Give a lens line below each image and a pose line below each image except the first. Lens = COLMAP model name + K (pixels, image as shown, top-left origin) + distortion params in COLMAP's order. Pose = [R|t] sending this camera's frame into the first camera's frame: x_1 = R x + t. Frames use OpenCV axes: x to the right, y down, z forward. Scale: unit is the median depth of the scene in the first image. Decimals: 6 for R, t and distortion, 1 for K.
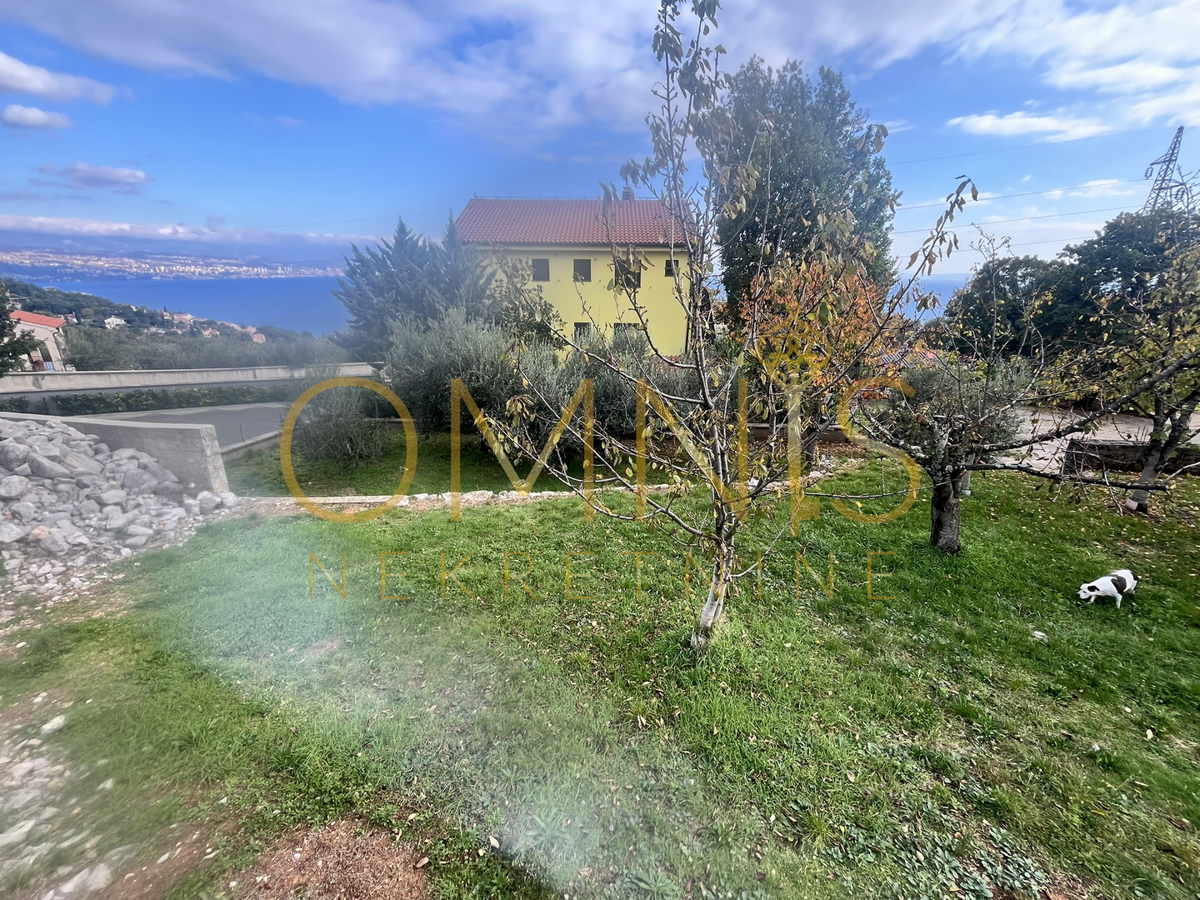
lens RADIAL K [[502.6, 0, 602.9], [0, 502.6, 455.0], [0, 0, 1]] dist [-0.003737, -0.000462]
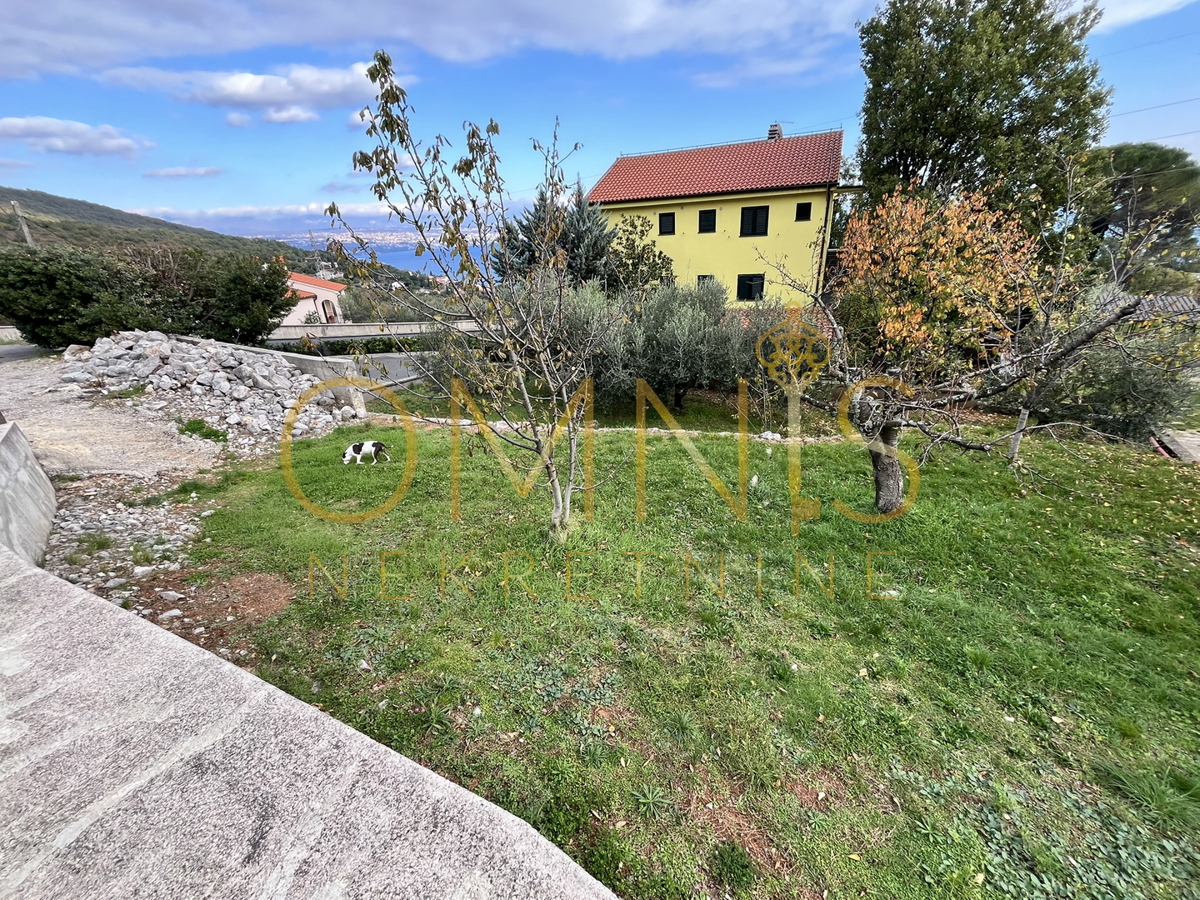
lens RADIAL K [[502.6, 0, 598.0], [0, 502.6, 451.3], [0, 0, 1]] dist [-0.003737, -0.000462]
pose [[0.920227, 0.097383, -0.379076, 0.450092], [-0.066696, 0.993402, 0.093292, 0.018931], [0.385660, -0.060567, 0.920651, -0.070140]]
